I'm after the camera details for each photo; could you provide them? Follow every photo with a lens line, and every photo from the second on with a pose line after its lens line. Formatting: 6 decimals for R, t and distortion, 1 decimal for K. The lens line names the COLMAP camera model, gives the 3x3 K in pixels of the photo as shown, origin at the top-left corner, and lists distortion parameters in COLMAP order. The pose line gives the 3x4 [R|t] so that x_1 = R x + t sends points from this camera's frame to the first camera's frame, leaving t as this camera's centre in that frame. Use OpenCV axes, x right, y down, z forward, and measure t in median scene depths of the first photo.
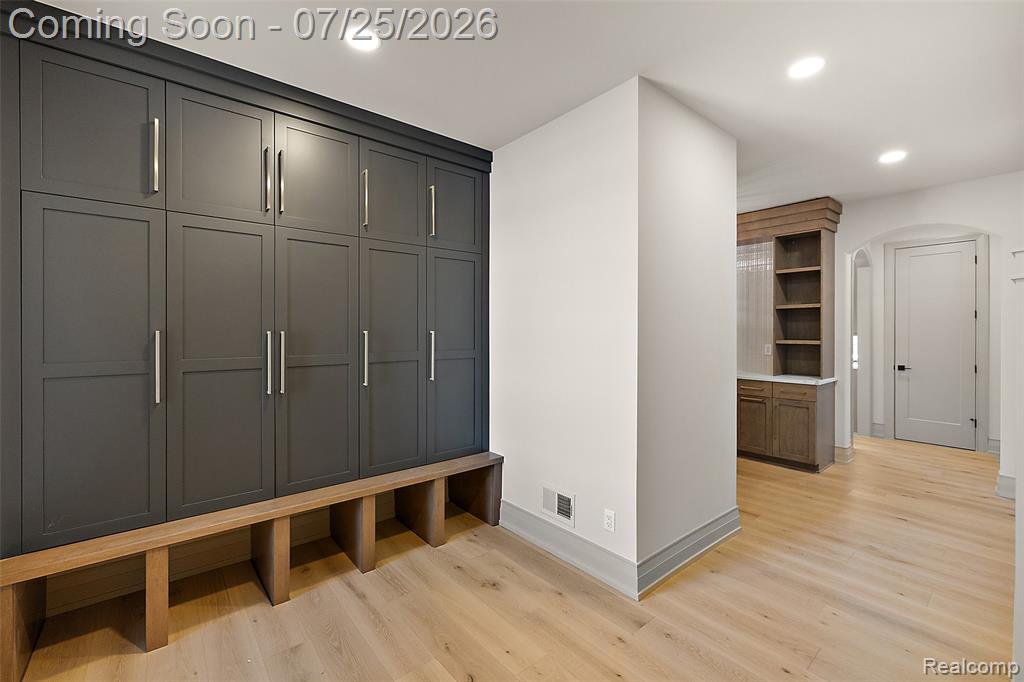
lens RADIAL K [[439.8, 0, 507.8], [0, 439.8, 329.6], [0, 0, 1]] dist [0.000312, 0.000212]
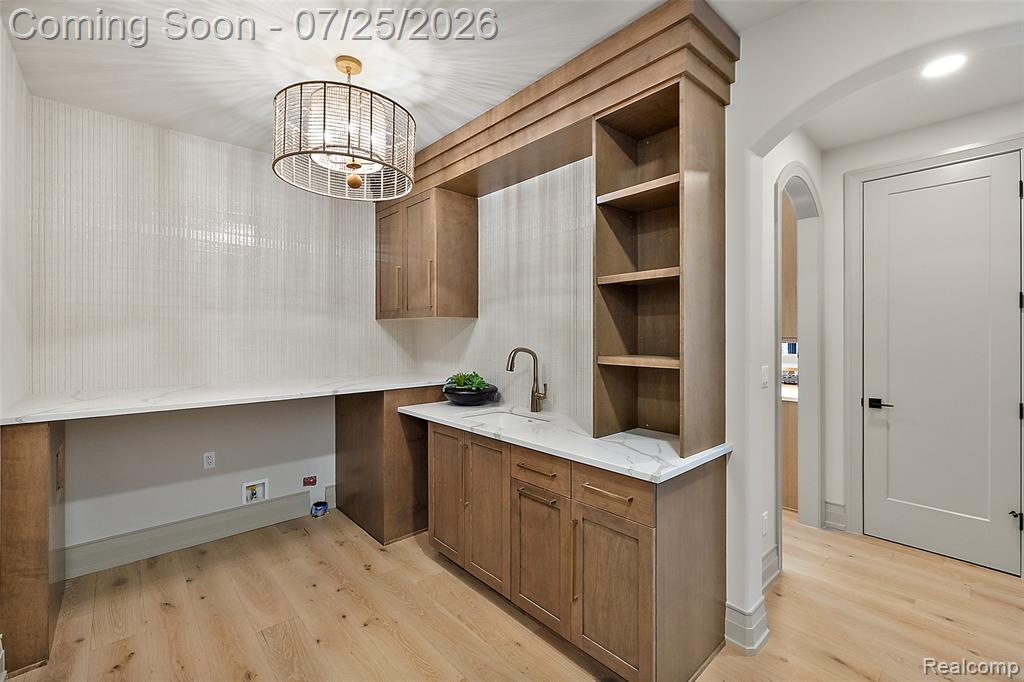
lens RADIAL K [[439.8, 0, 507.8], [0, 439.8, 329.6], [0, 0, 1]] dist [0.000312, 0.000212]
pose [[0.999319, 0.000713, 0.036879, 0.502754], [-0.000619, 0.999997, -0.002555, -0.001116], [-0.036881, 0.002531, 0.999316, 0.565222]]
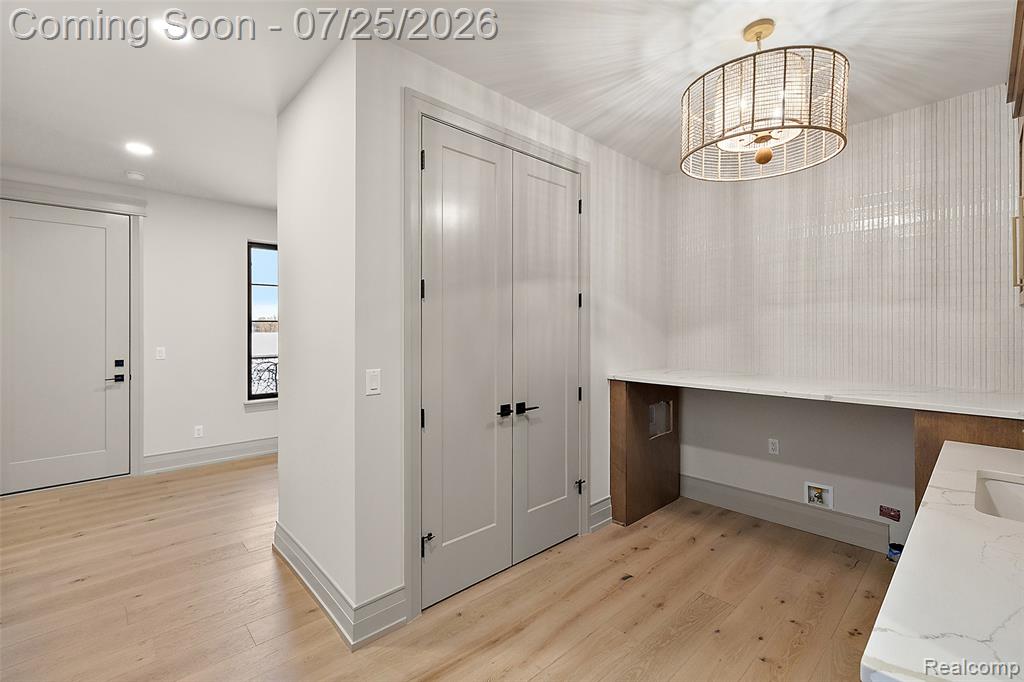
lens RADIAL K [[439.8, 0, 507.8], [0, 439.8, 329.6], [0, 0, 1]] dist [0.000312, 0.000212]
pose [[0.057955, 0.002808, -0.998315, 1.953574], [0.003213, 0.999990, 0.002999, 0.018236], [0.998314, -0.003381, 0.057946, 1.753033]]
